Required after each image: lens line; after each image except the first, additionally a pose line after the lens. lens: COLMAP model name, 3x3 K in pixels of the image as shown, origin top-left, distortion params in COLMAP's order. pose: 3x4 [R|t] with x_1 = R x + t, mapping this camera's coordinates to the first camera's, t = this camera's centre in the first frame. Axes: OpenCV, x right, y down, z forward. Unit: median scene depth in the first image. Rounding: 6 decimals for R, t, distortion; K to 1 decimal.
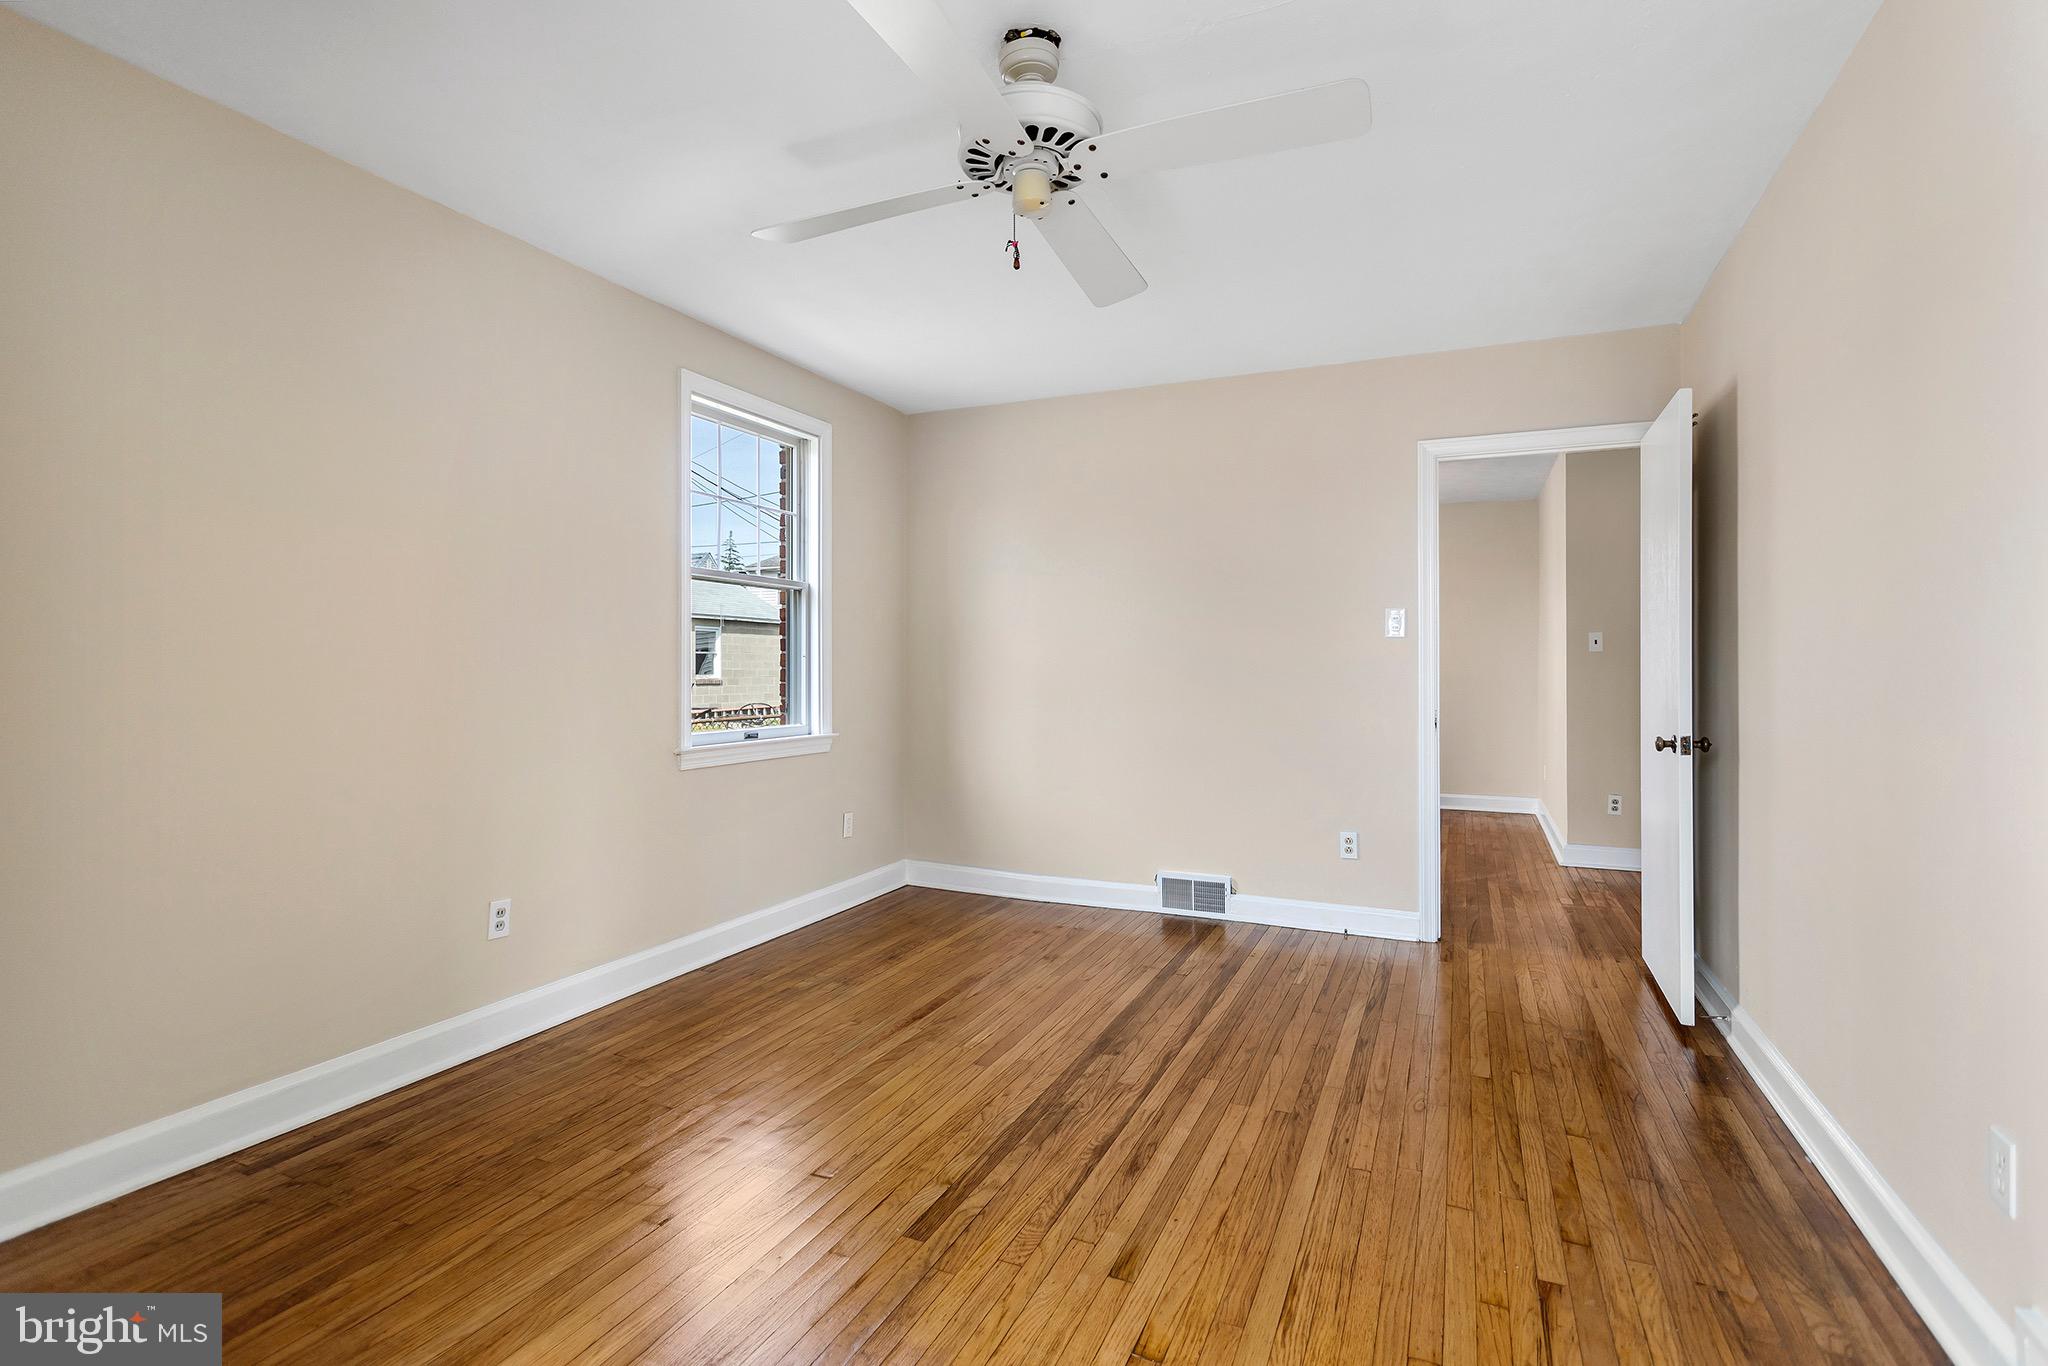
lens RADIAL K [[997.6, 0, 1031.3], [0, 997.6, 670.1], [0, 0, 1]] dist [0.000816, 0.000359]
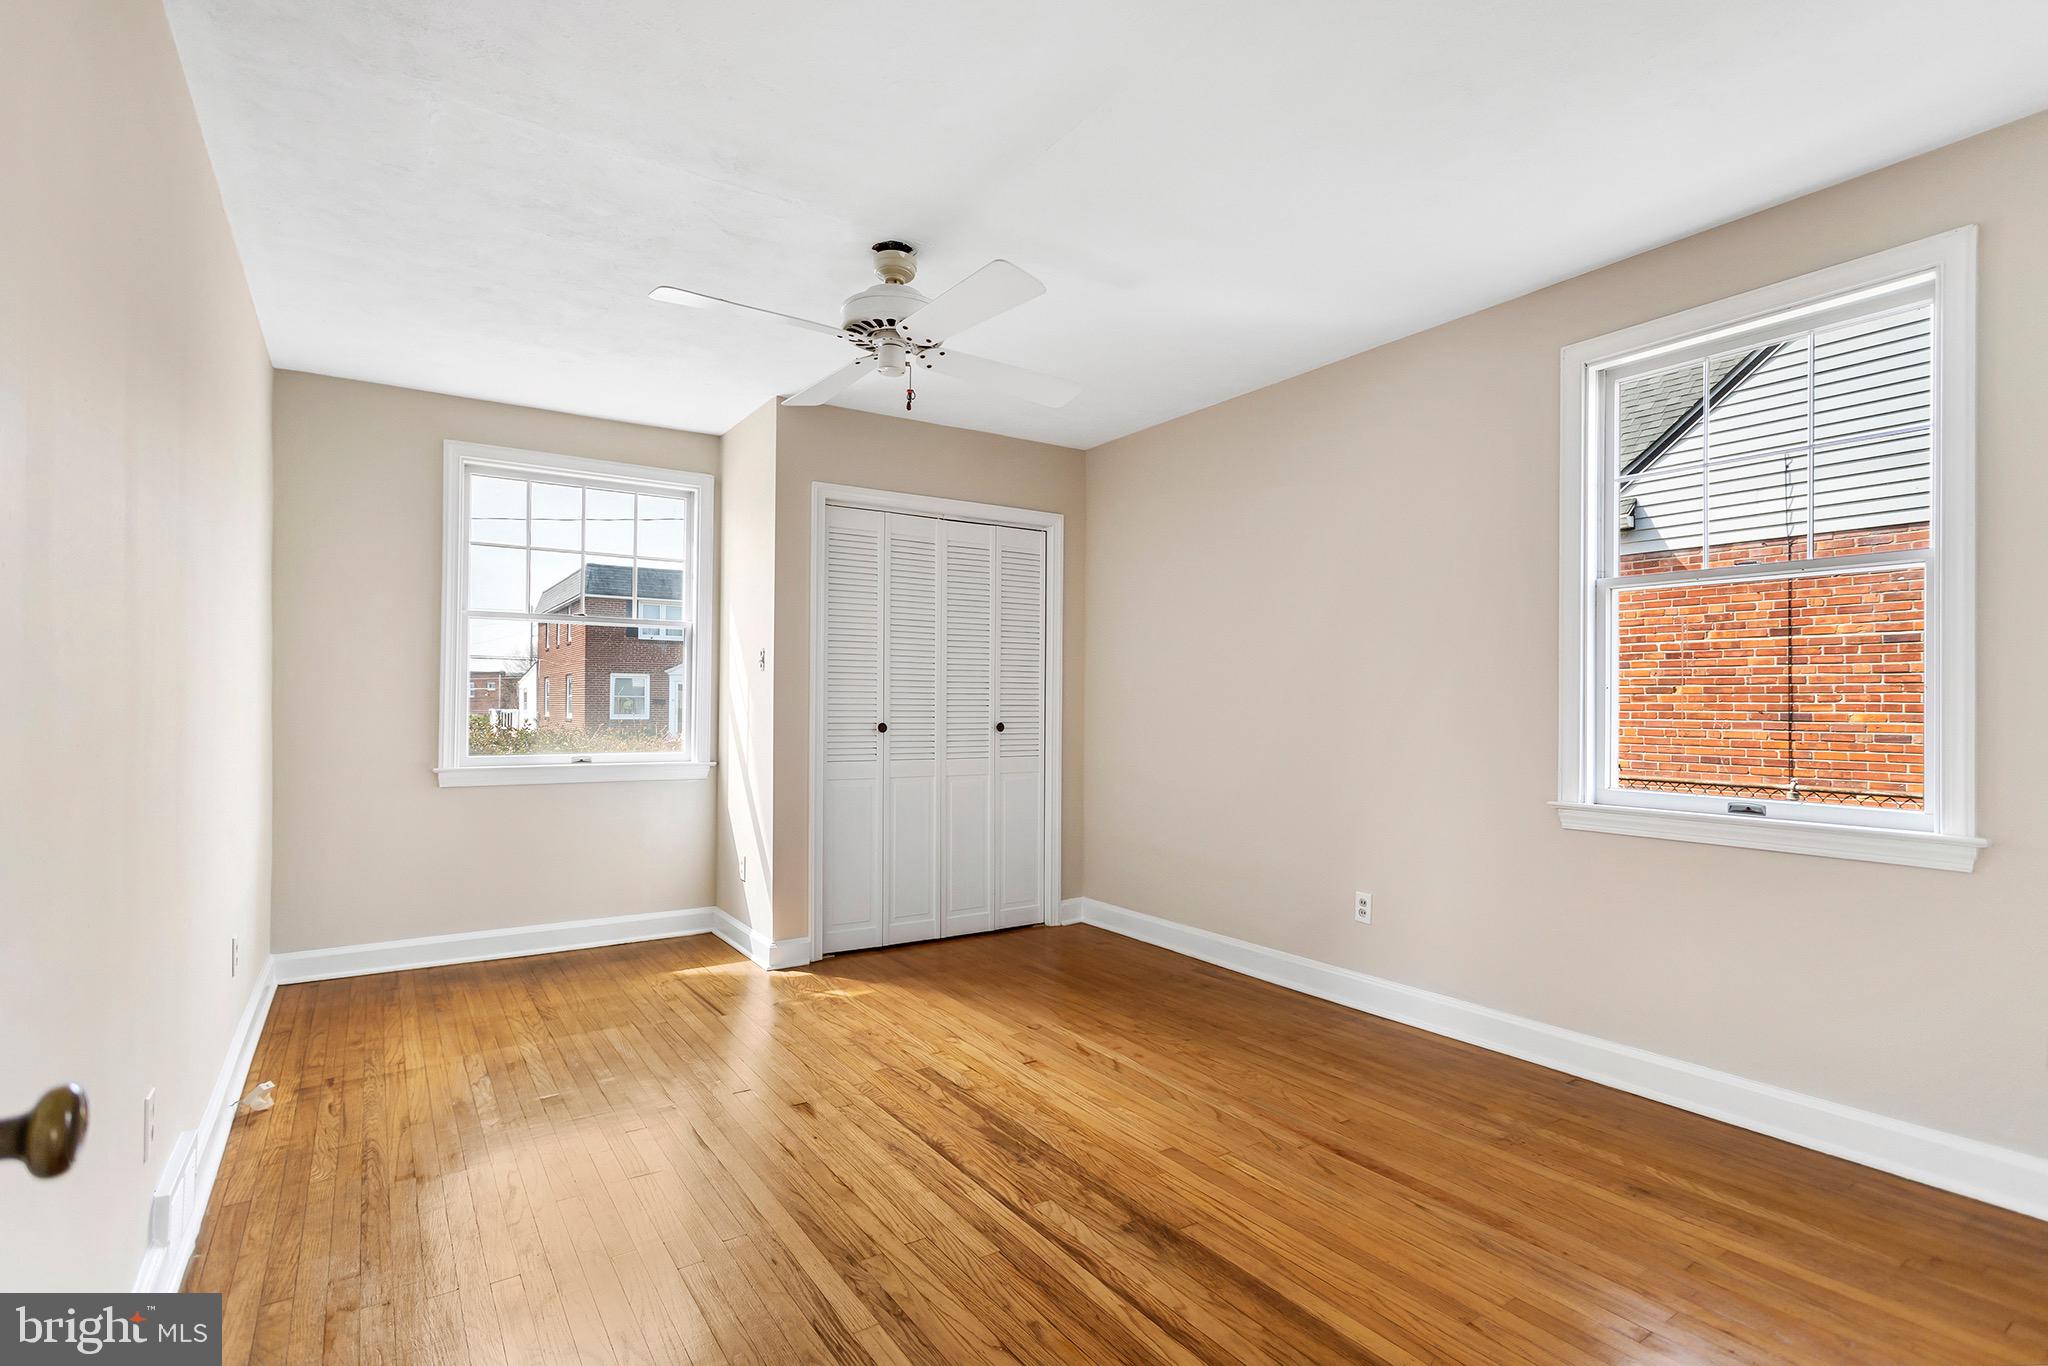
lens RADIAL K [[997.6, 0, 1031.3], [0, 997.6, 670.1], [0, 0, 1]] dist [0.000816, 0.000359]
pose [[-0.546381, -0.031095, -0.836959, 0.747063], [-0.005249, 0.999418, -0.033705, -0.002984], [0.837520, -0.014022, -0.546226, 1.338556]]
